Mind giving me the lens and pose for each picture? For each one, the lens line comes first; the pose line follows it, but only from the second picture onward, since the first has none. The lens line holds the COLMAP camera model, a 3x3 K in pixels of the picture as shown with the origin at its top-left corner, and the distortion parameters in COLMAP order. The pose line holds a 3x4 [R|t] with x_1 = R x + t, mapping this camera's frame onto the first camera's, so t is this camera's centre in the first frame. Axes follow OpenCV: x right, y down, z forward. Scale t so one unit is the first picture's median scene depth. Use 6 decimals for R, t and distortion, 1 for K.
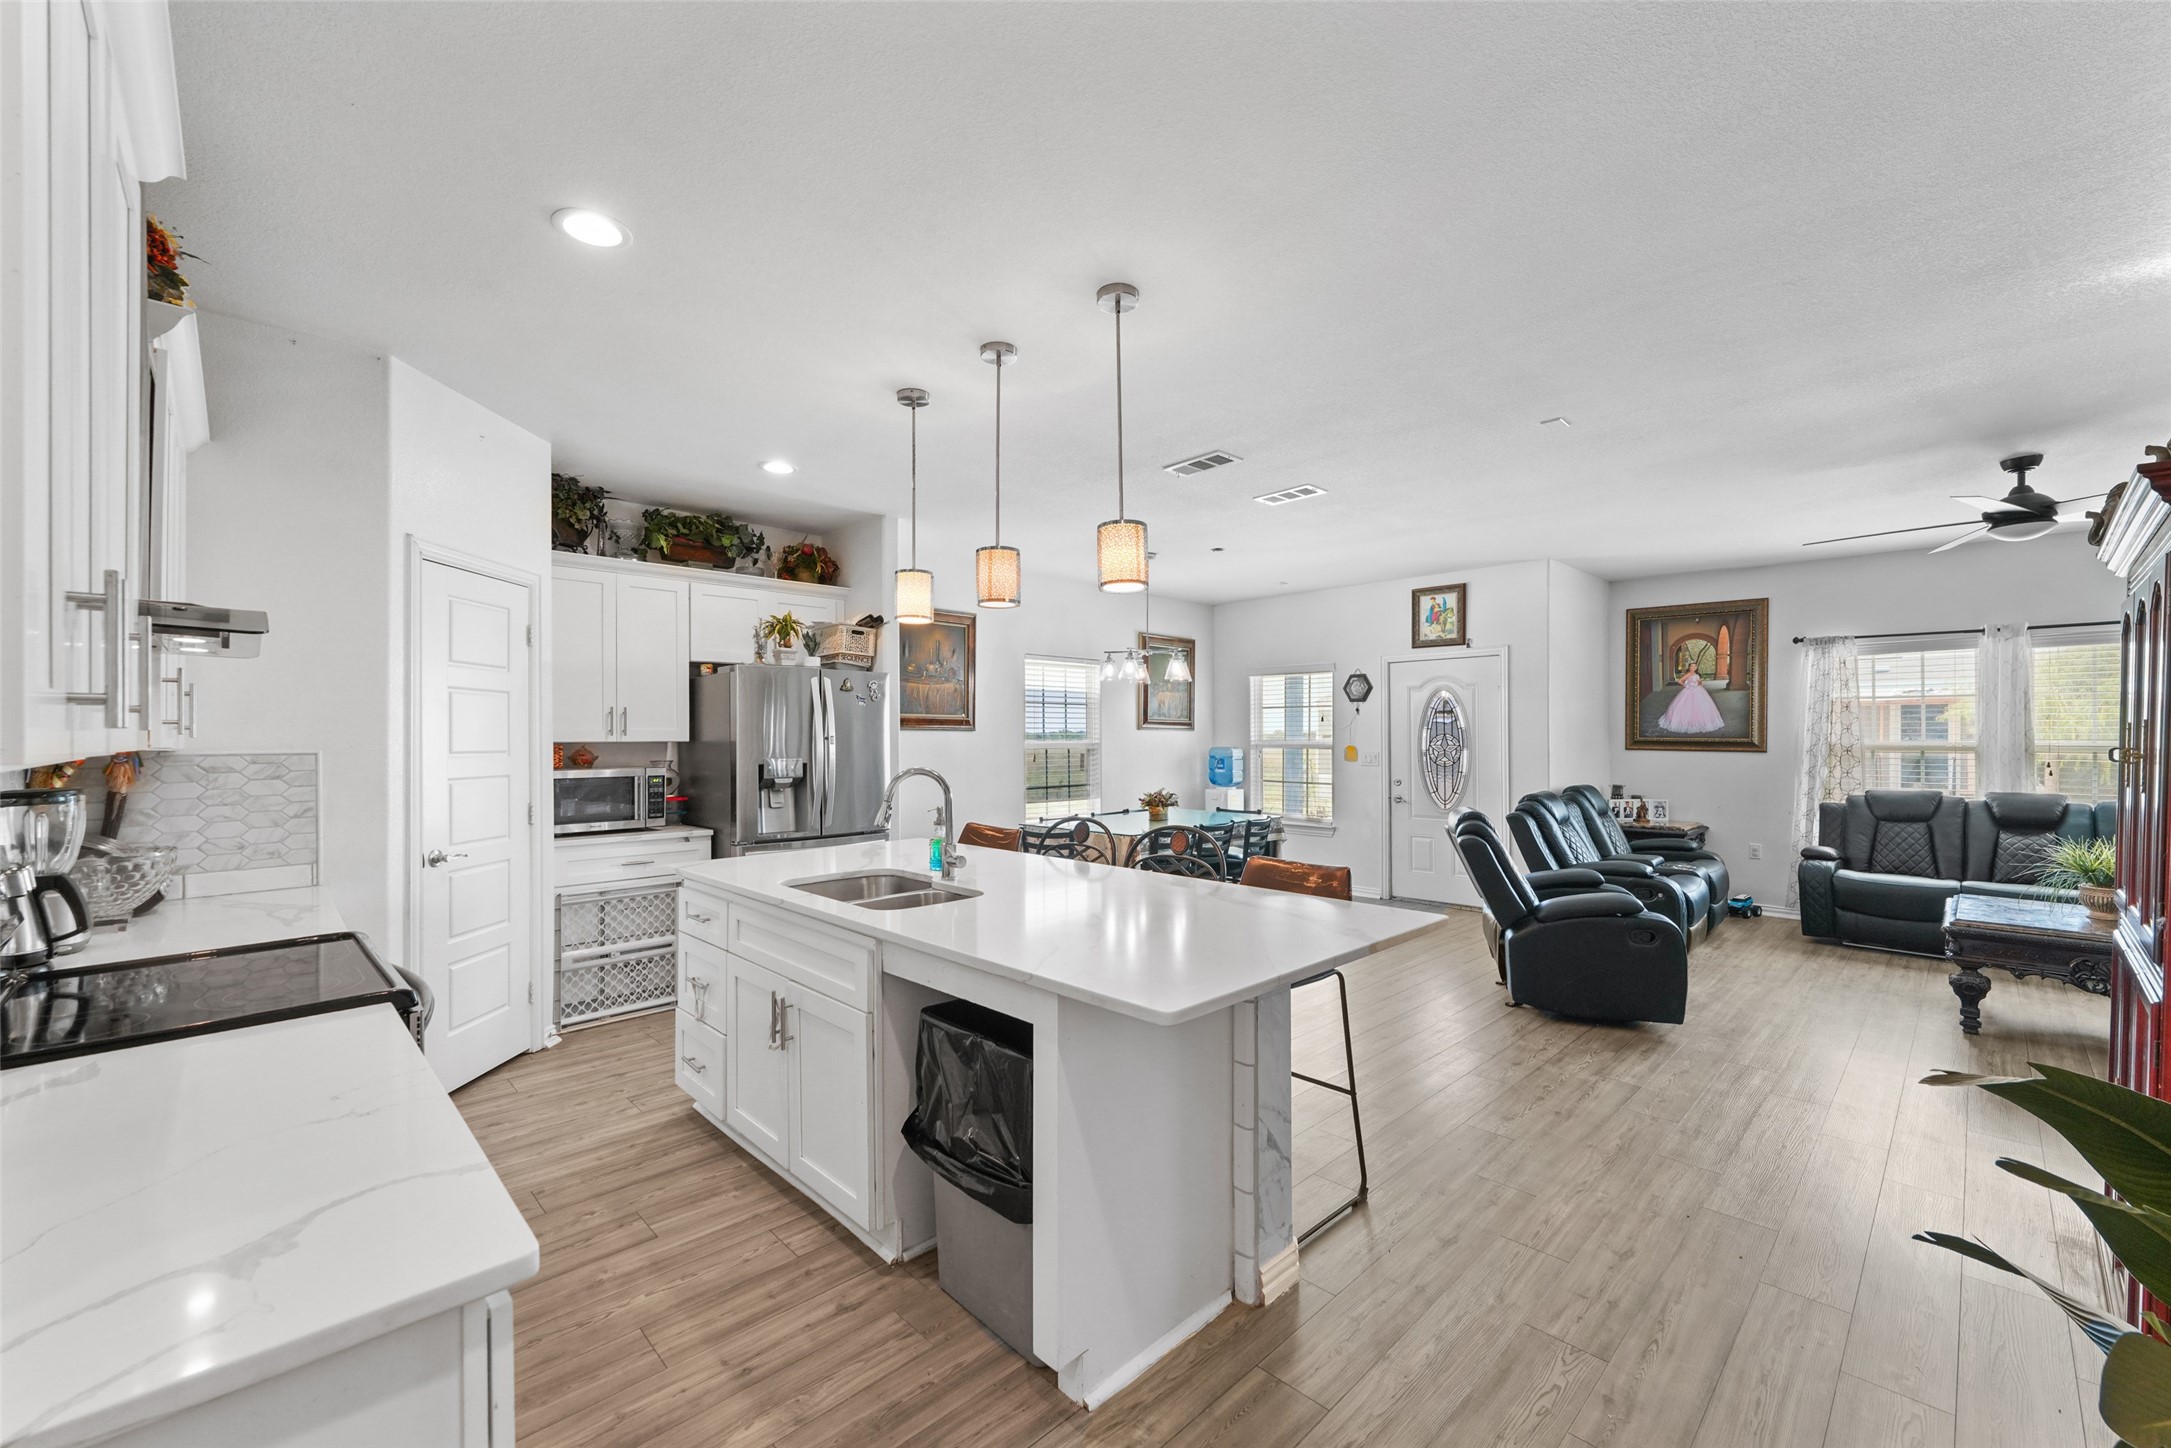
lens RADIAL K [[869.1, 0, 1085.5], [0, 869.1, 724.0], [0, 0, 1]] dist [0.001359, 0.000574]
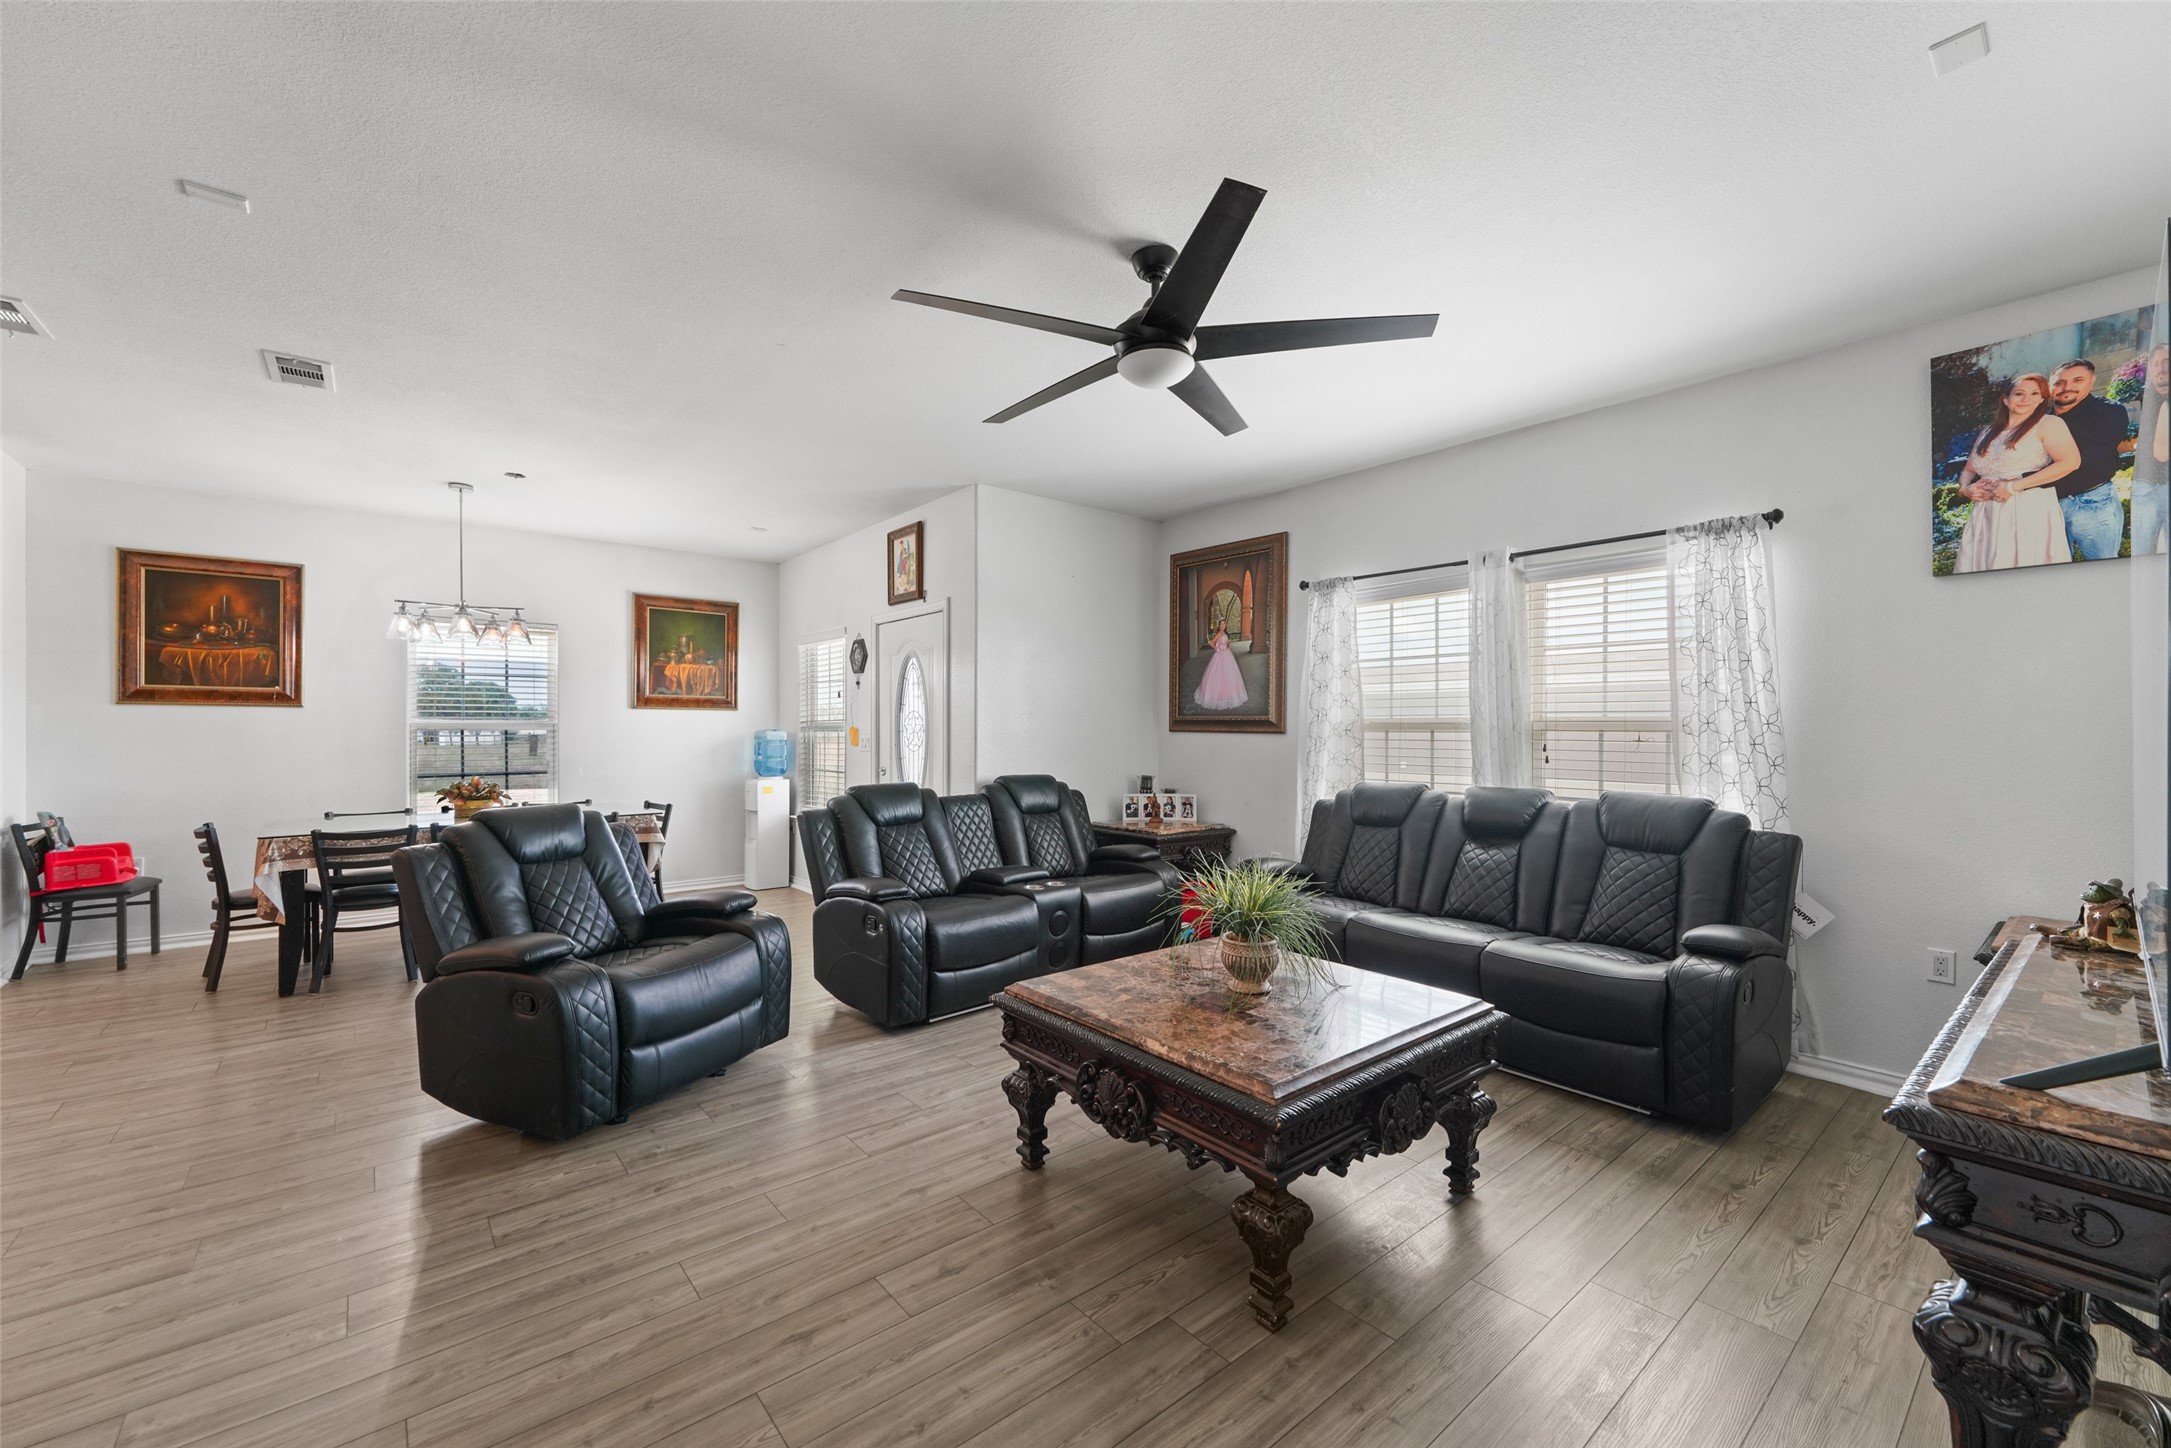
lens RADIAL K [[869.1, 0, 1085.5], [0, 869.1, 724.0], [0, 0, 1]] dist [0.001359, 0.000574]
pose [[0.997635, -0.000423, -0.068728, 0.642340], [0.000780, 0.999986, 0.005168, 0.019598], [0.068725, -0.005209, 0.997622, 0.217619]]
